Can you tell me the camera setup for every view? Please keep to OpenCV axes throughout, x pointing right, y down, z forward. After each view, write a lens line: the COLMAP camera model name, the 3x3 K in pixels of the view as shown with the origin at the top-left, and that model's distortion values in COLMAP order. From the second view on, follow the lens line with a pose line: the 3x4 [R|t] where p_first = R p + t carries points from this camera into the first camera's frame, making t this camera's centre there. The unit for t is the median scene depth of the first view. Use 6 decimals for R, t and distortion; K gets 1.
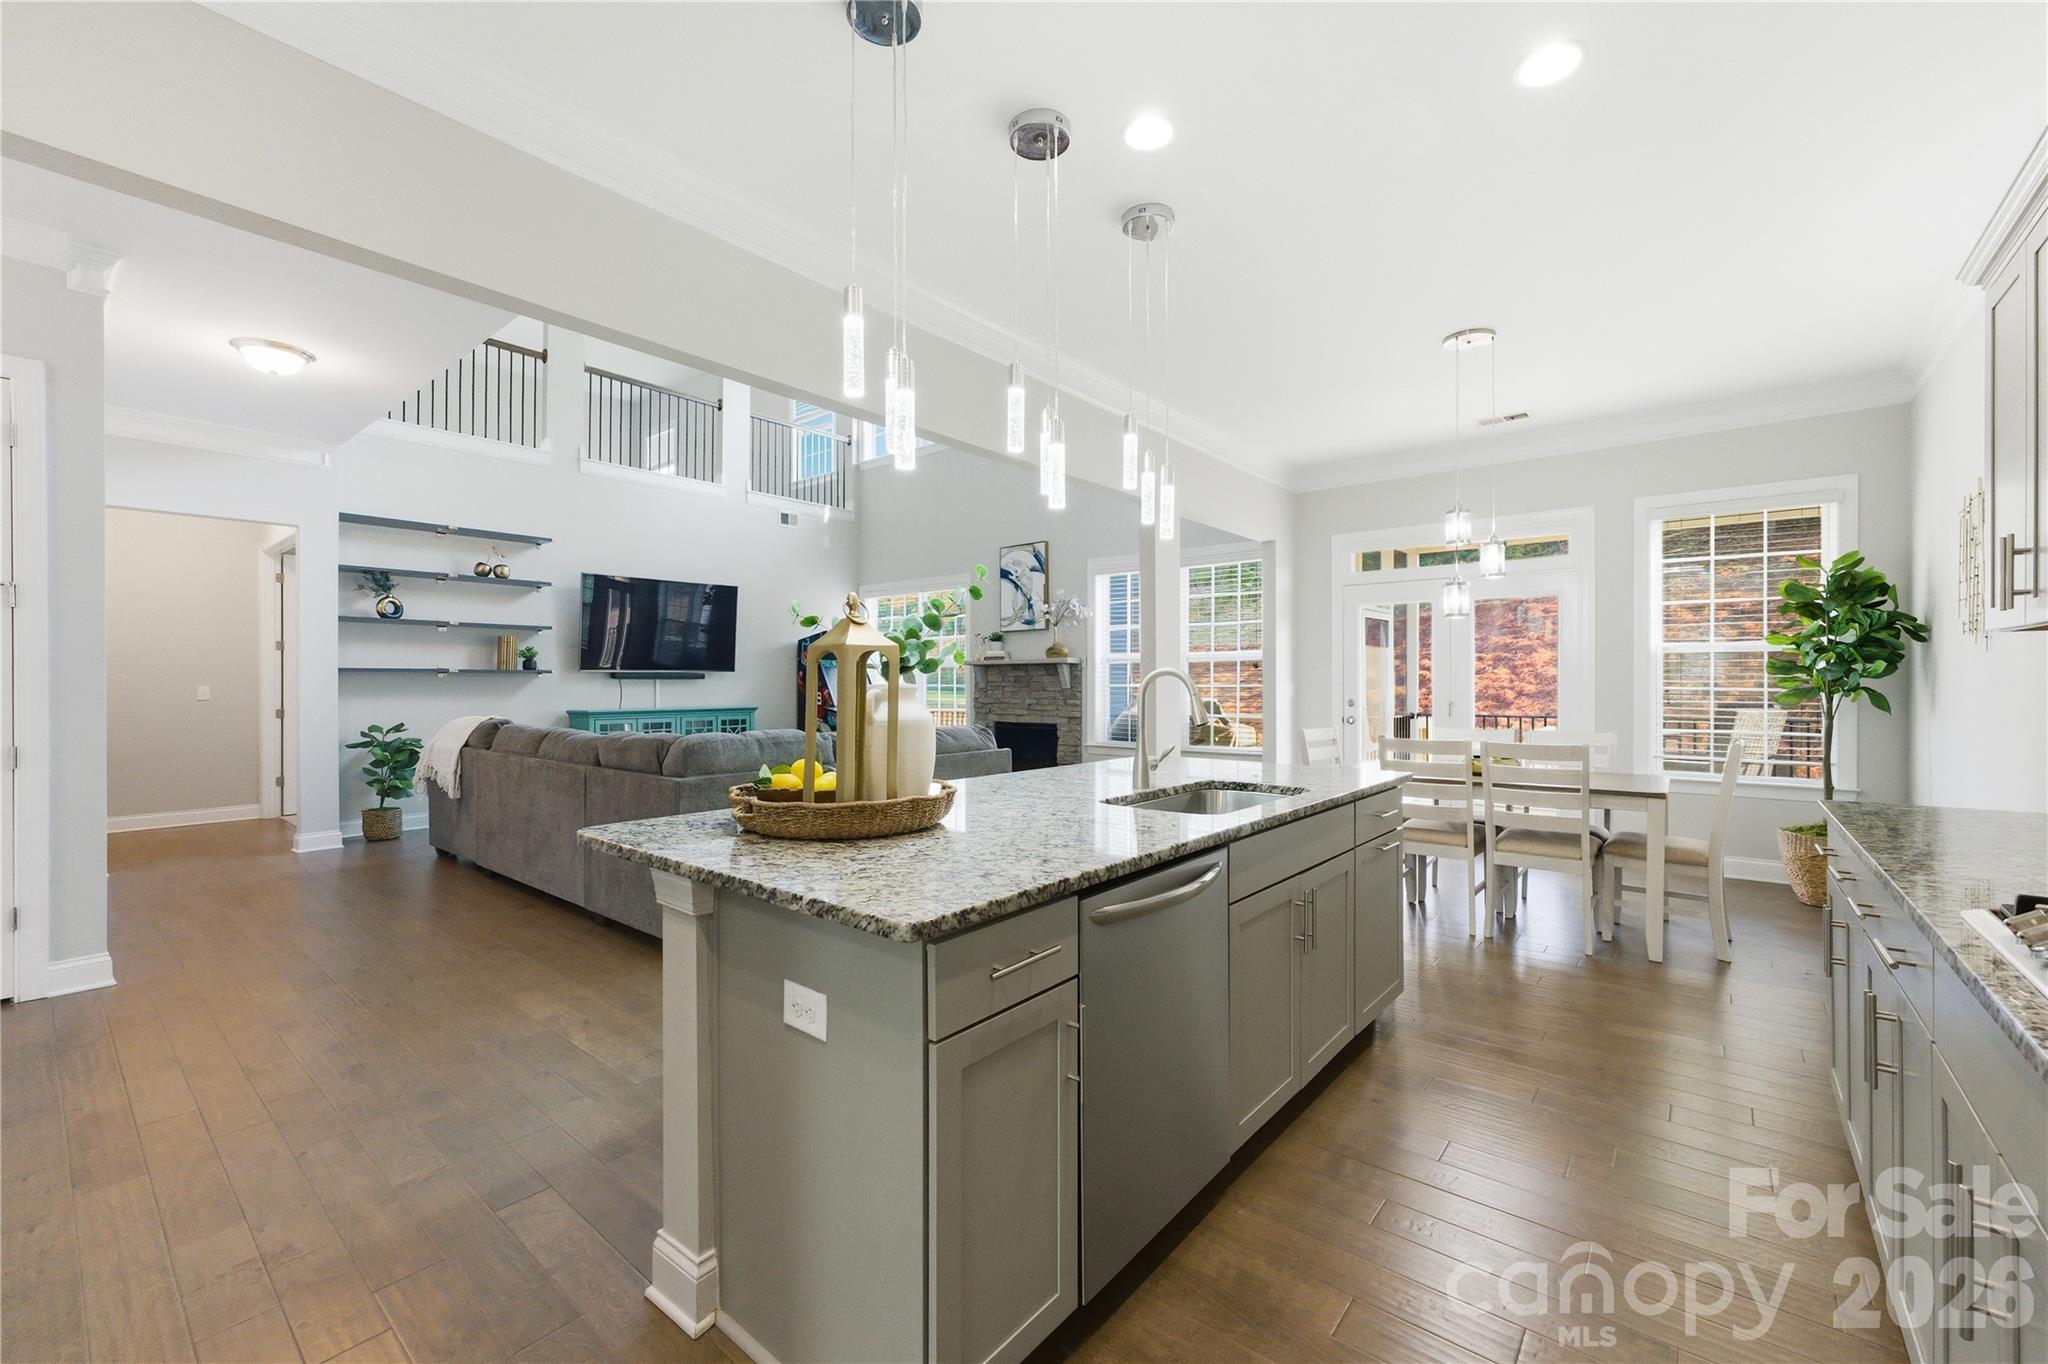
lens RADIAL K [[833.2, 0, 1014.2], [0, 833.2, 685.3], [0, 0, 1]] dist [-0.001179, 0.001413]
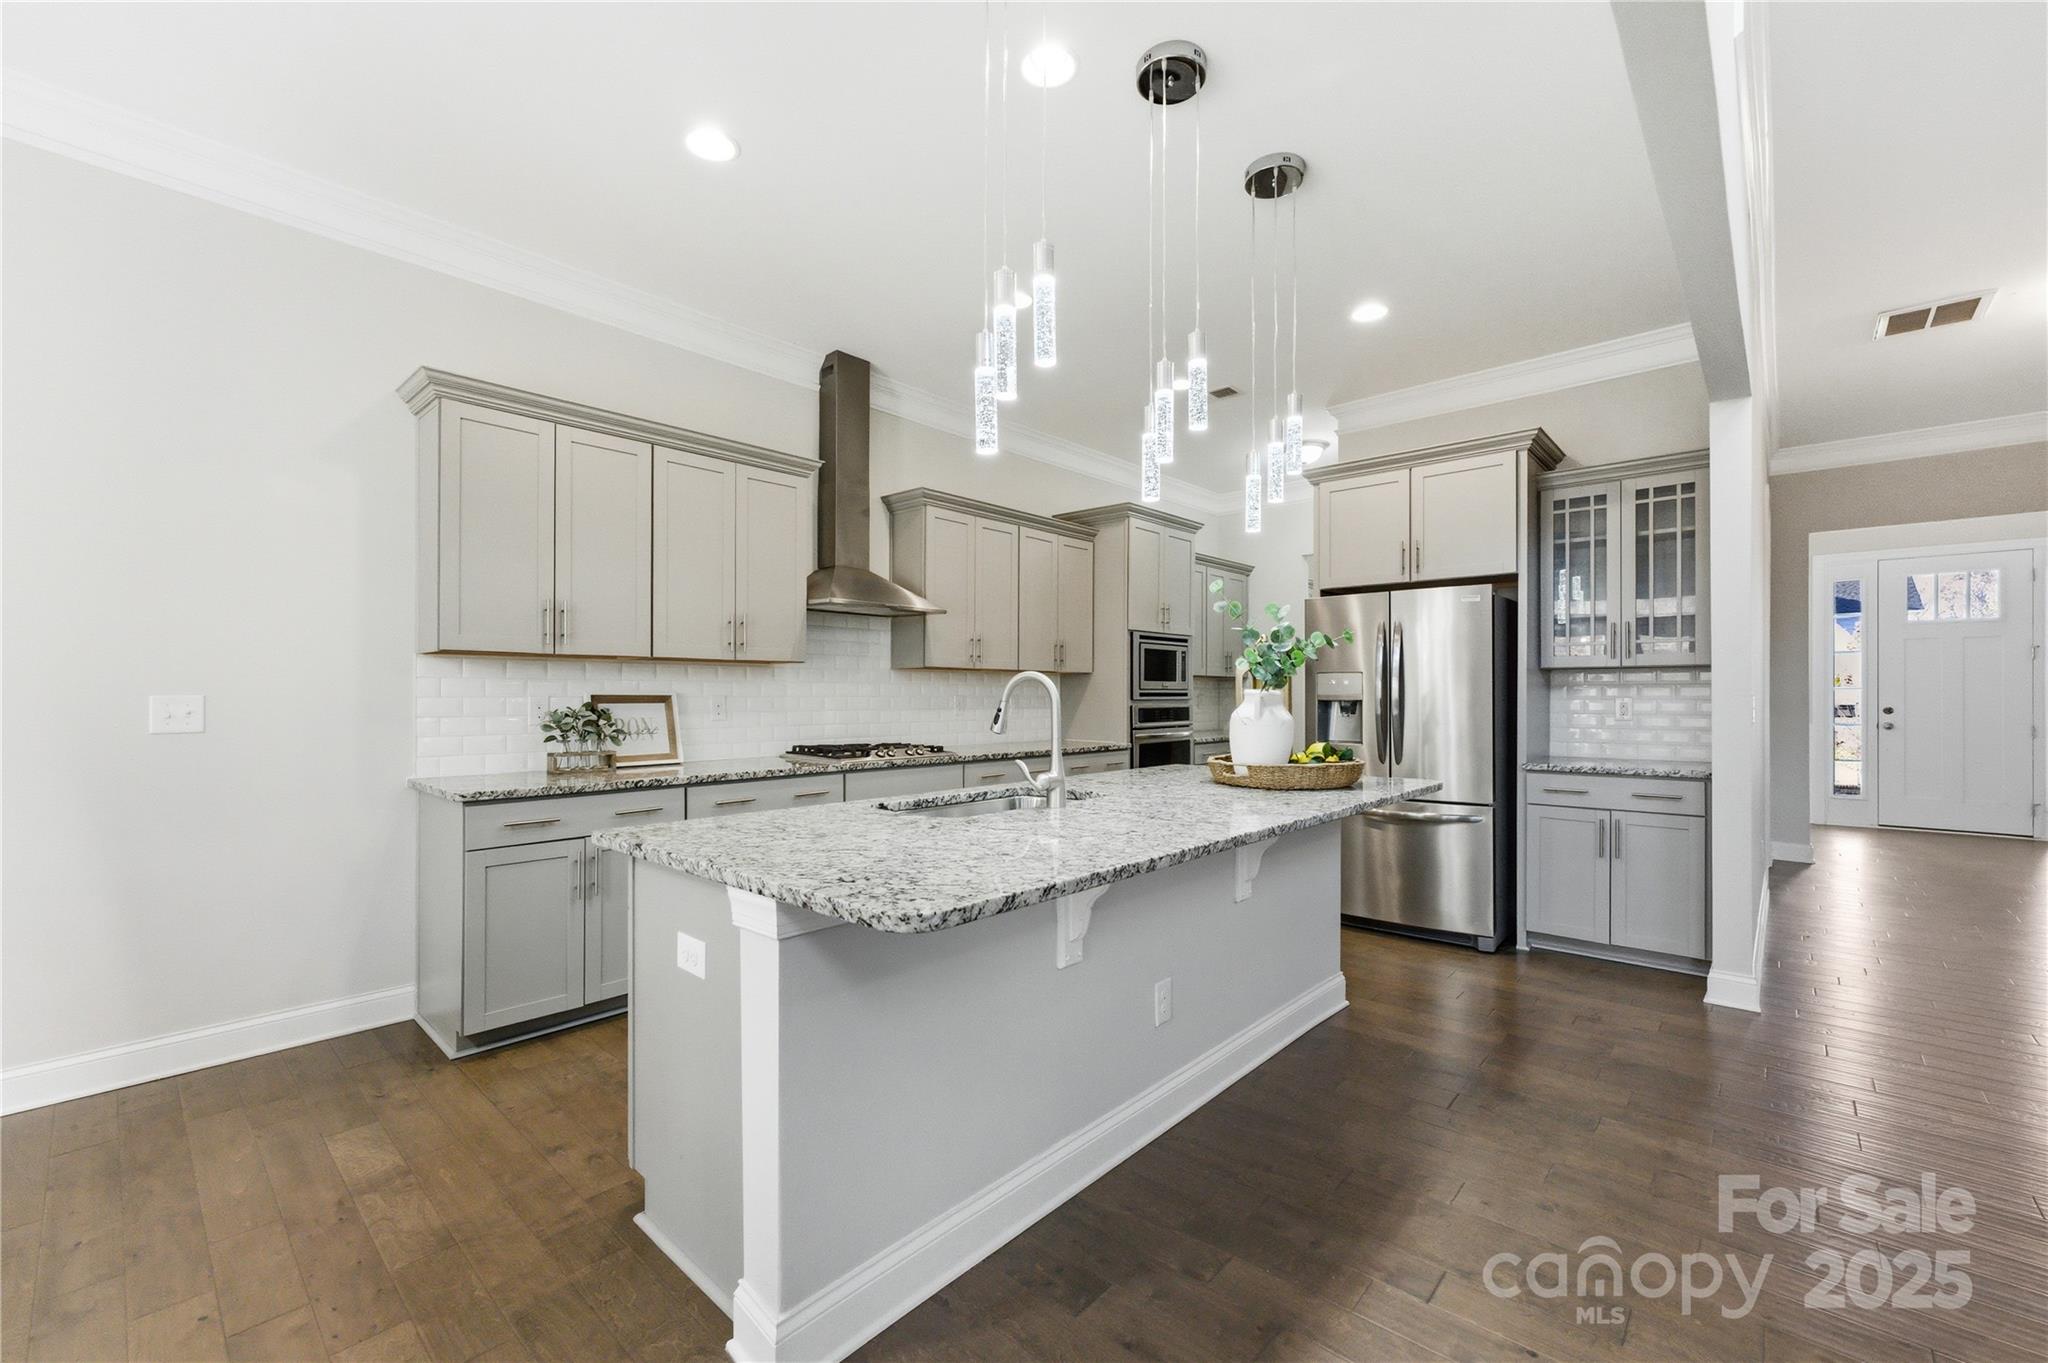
lens RADIAL K [[833.2, 0, 1022.2], [0, 833.2, 689.7], [0, 0, 1]] dist [-0.001179, 0.001413]
pose [[-0.998883, -0.001355, 0.047224, 0.057025], [-0.001427, 0.999998, -0.001482, -0.000301], [-0.047222, -0.001548, -0.998883, 0.731947]]
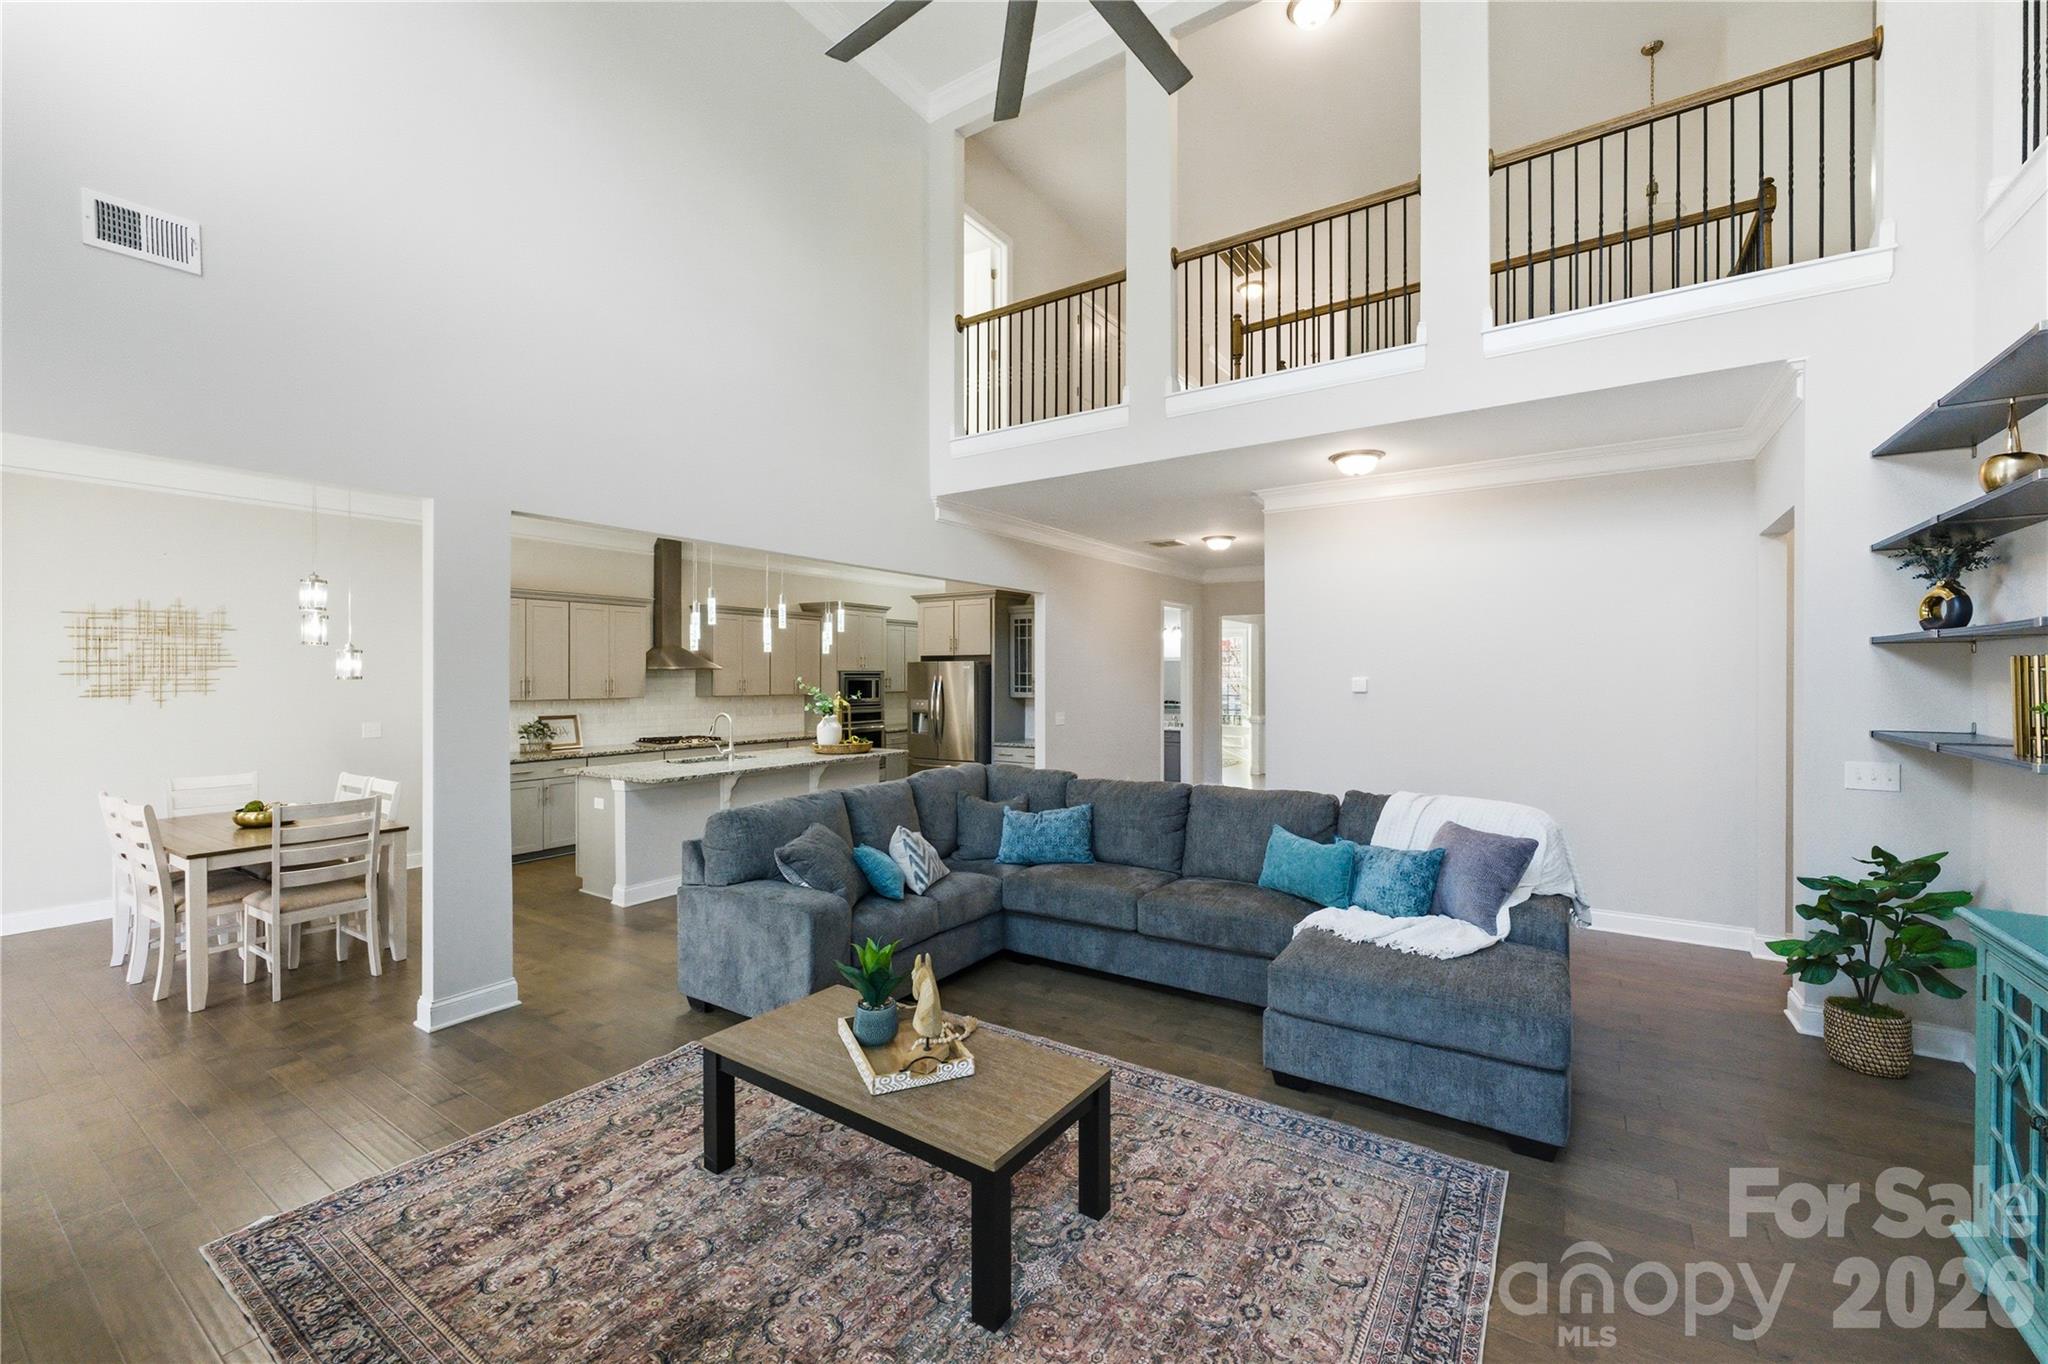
lens RADIAL K [[833.2, 0, 1030.4], [0, 833.2, 671.2], [0, 0, 1]] dist [-0.001179, 0.001413]
pose [[-0.995198, -0.000764, -0.097880, -0.196279], [-0.000861, 0.999999, 0.000954, -0.059437], [0.097879, 0.001033, -0.995198, 1.400560]]
